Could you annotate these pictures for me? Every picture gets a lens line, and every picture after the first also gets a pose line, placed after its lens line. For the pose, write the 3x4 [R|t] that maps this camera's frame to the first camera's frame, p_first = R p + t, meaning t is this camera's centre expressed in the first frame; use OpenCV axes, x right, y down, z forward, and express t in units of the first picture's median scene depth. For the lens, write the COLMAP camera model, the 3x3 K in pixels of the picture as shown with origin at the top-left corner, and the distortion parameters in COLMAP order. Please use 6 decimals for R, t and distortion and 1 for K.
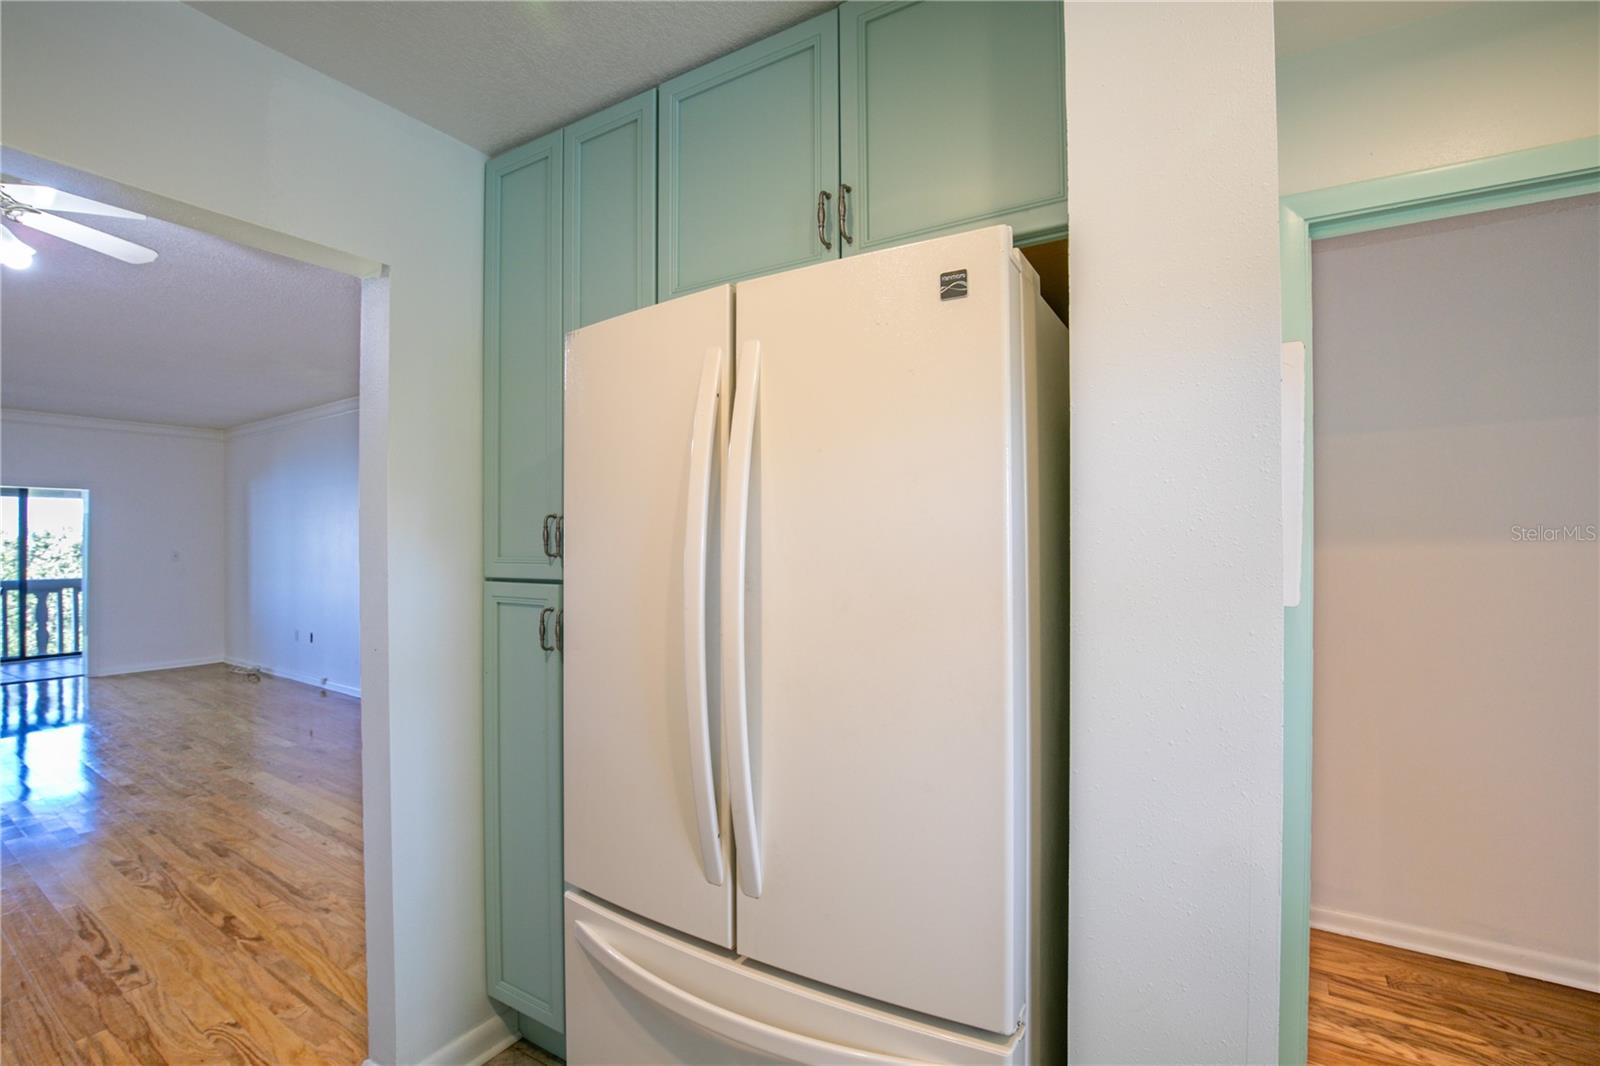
lens RADIAL K [[723.3, 0, 798.9], [0, 723.3, 542.0], [0, 0, 1]] dist [-0.037109, 0.008026]
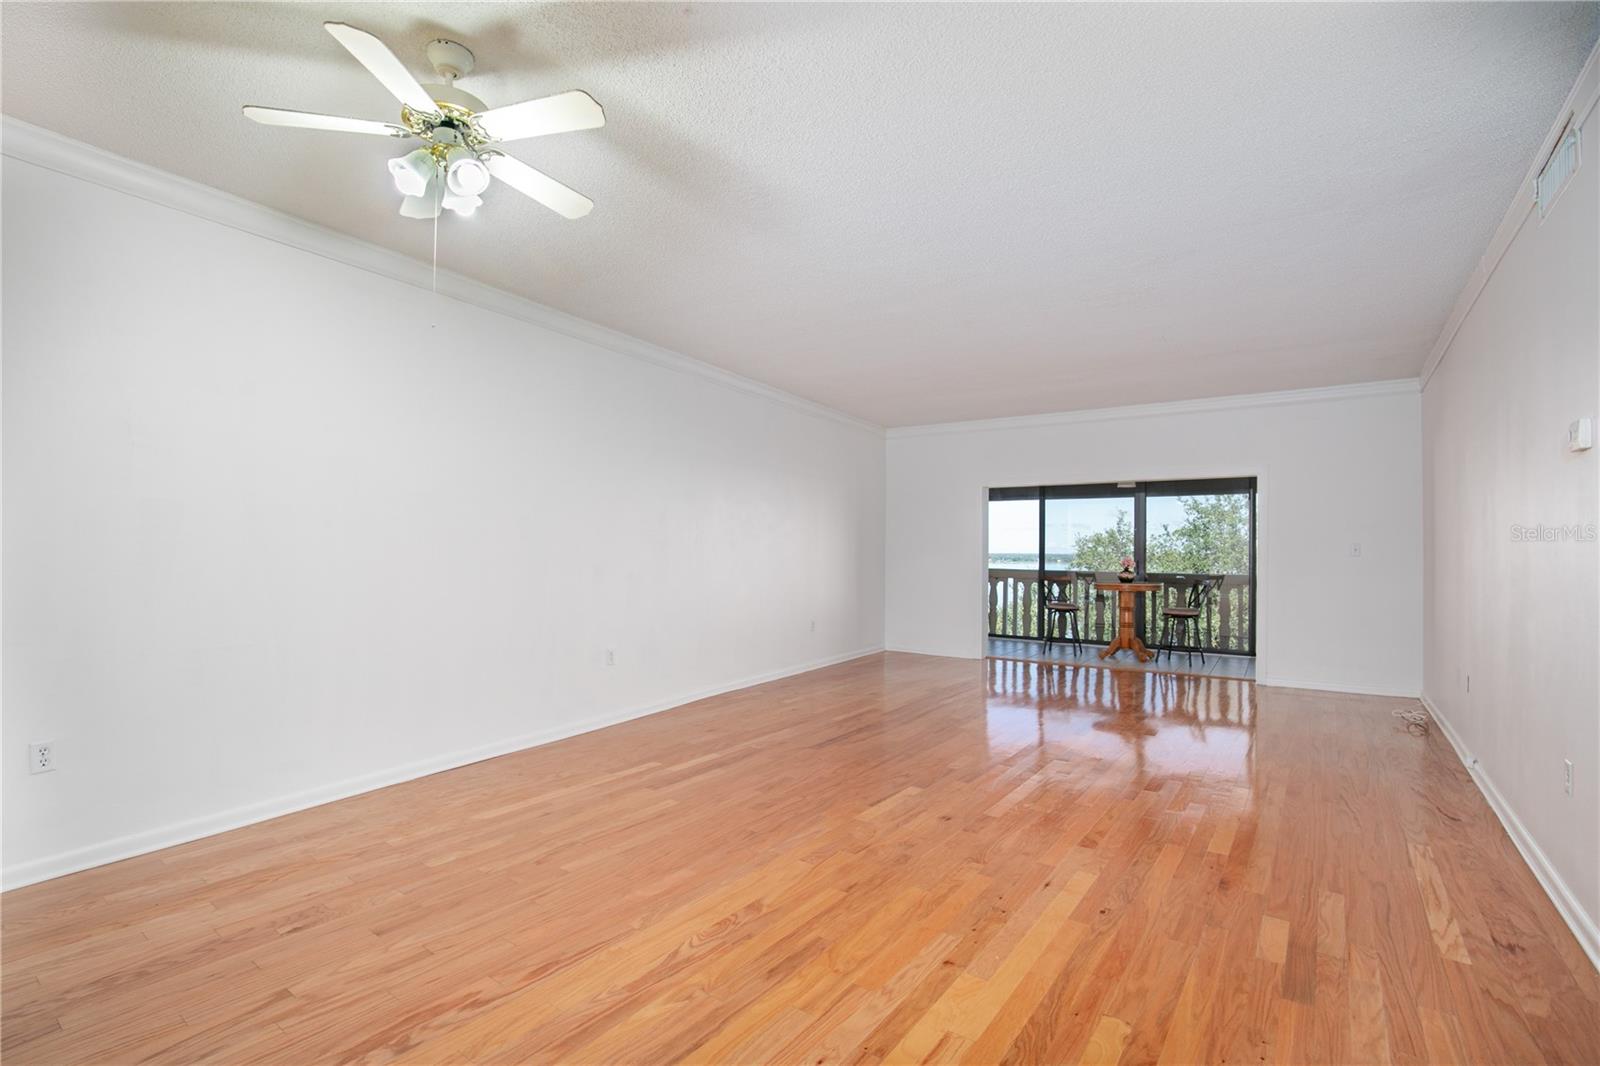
lens RADIAL K [[706.7, 0, 799.6], [0, 706.7, 540.1], [0, 0, 1]] dist [-0.033883, 0.008177]
pose [[-0.051245, -0.010056, -0.998635, -0.191806], [-0.001777, 0.999949, -0.009978, 0.047742], [0.998685, 0.001263, -0.051260, 1.430076]]
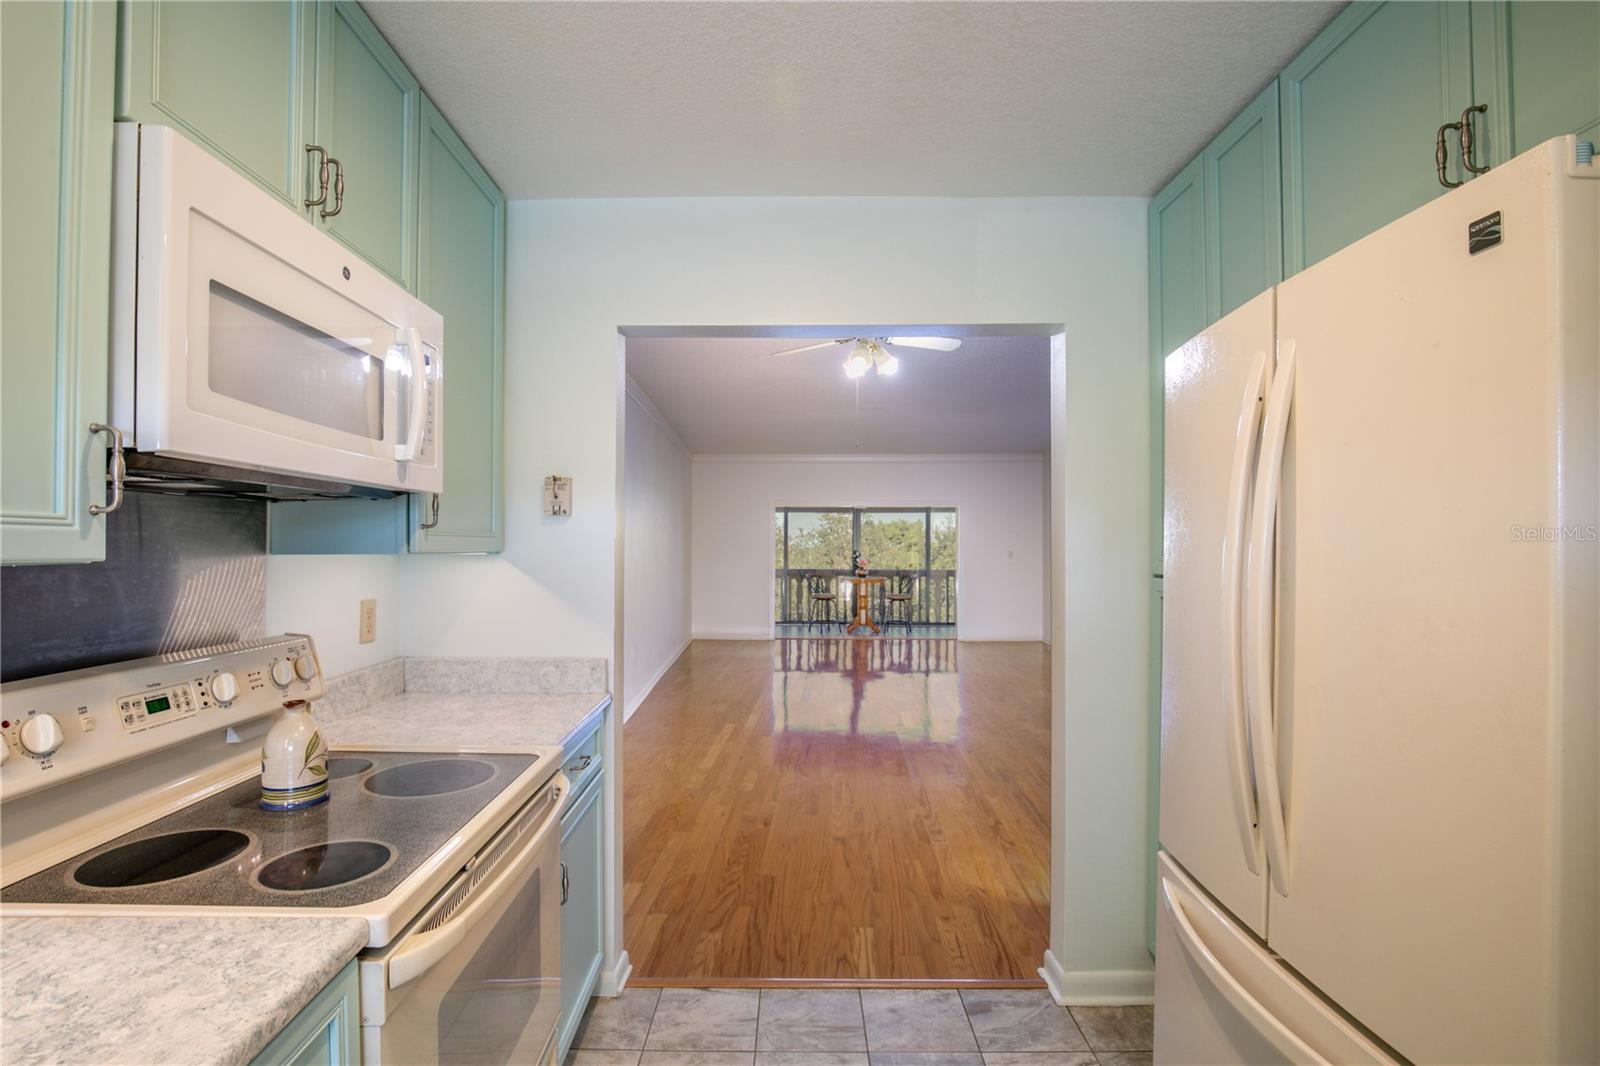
lens RADIAL K [[723.3, 0, 798.9], [0, 723.3, 542.0], [0, 0, 1]] dist [-0.037109, 0.008026]
pose [[0.517464, -0.000682, -0.855705, 0.183944], [-0.002079, 0.999996, -0.002054, 0.002190], [0.855703, 0.002841, 0.517460, -0.039431]]
